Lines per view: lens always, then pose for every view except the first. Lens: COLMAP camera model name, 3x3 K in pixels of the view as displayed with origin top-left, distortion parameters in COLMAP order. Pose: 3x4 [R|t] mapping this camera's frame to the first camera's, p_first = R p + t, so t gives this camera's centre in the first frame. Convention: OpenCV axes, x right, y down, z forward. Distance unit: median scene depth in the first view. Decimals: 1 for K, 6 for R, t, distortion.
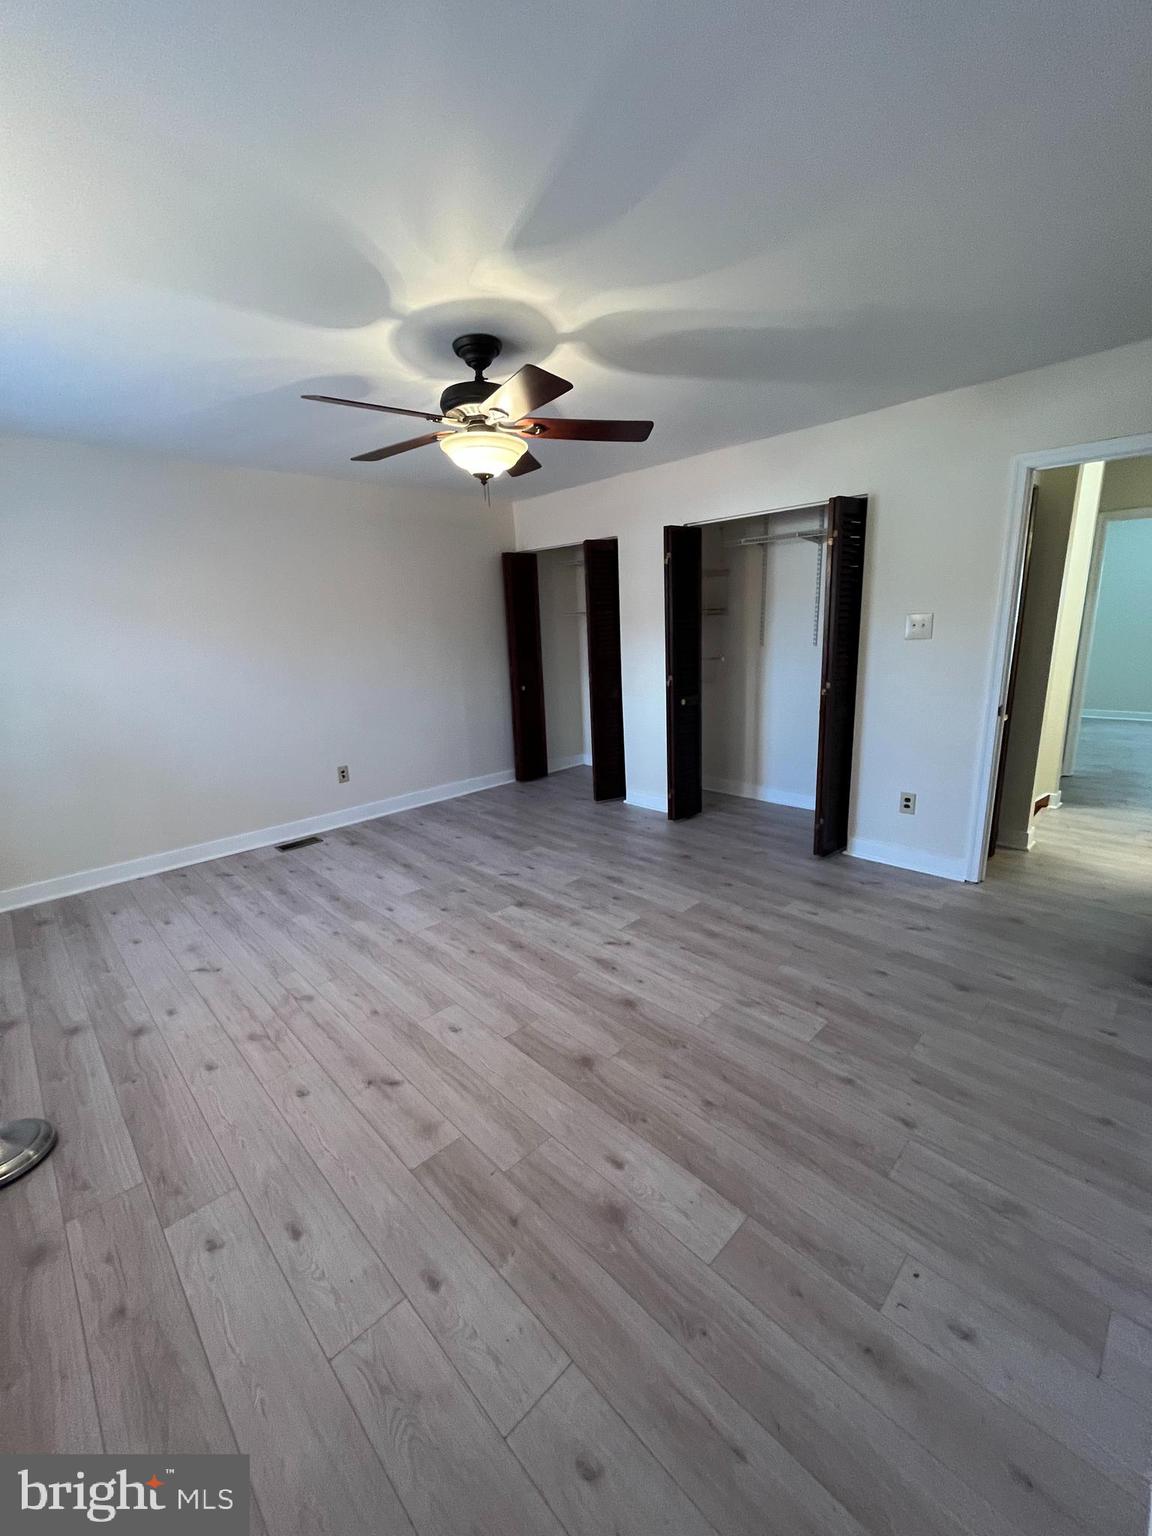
lens RADIAL K [[618.0, 0, 576.0], [0, 618.0, 768.0], [0, 0, 1]] dist [0.000701, 0.000025]
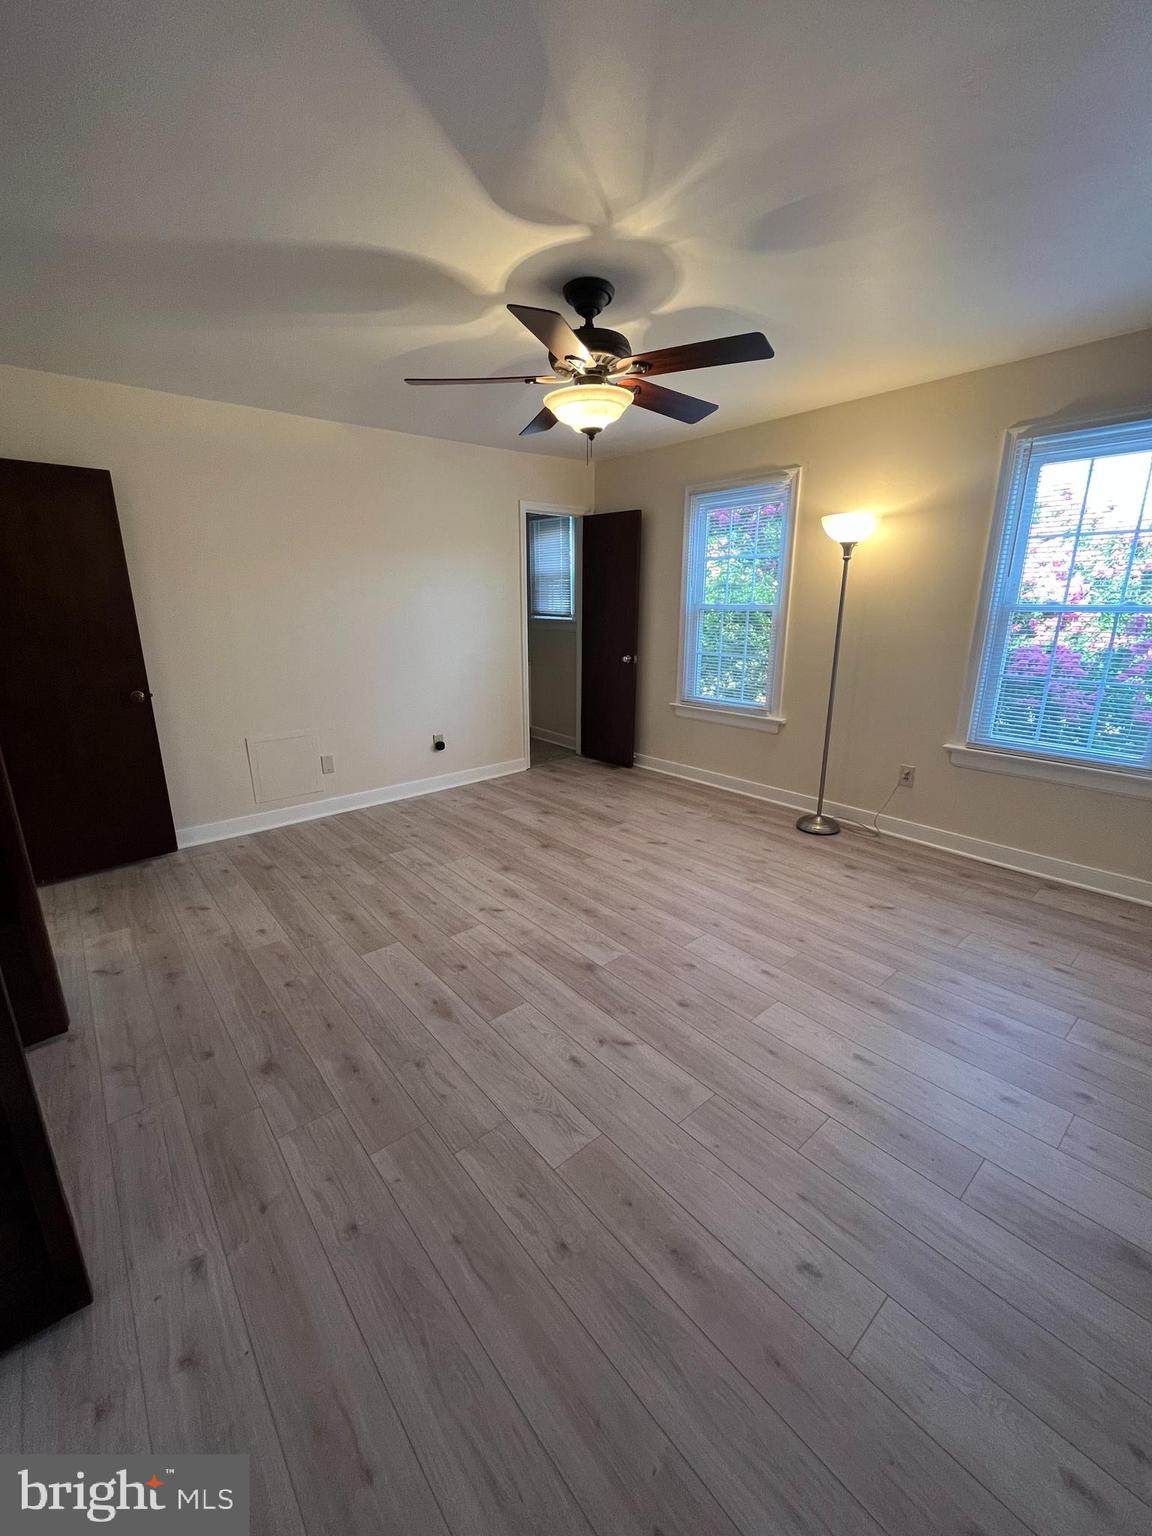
lens RADIAL K [[618.0, 0, 576.0], [0, 618.0, 768.0], [0, 0, 1]] dist [0.000701, 0.000025]
pose [[-0.996386, 0.024668, 0.081276, -0.176085], [0.060635, 0.876661, 0.477273, -0.439815], [-0.059478, 0.480477, -0.874988, 1.942094]]
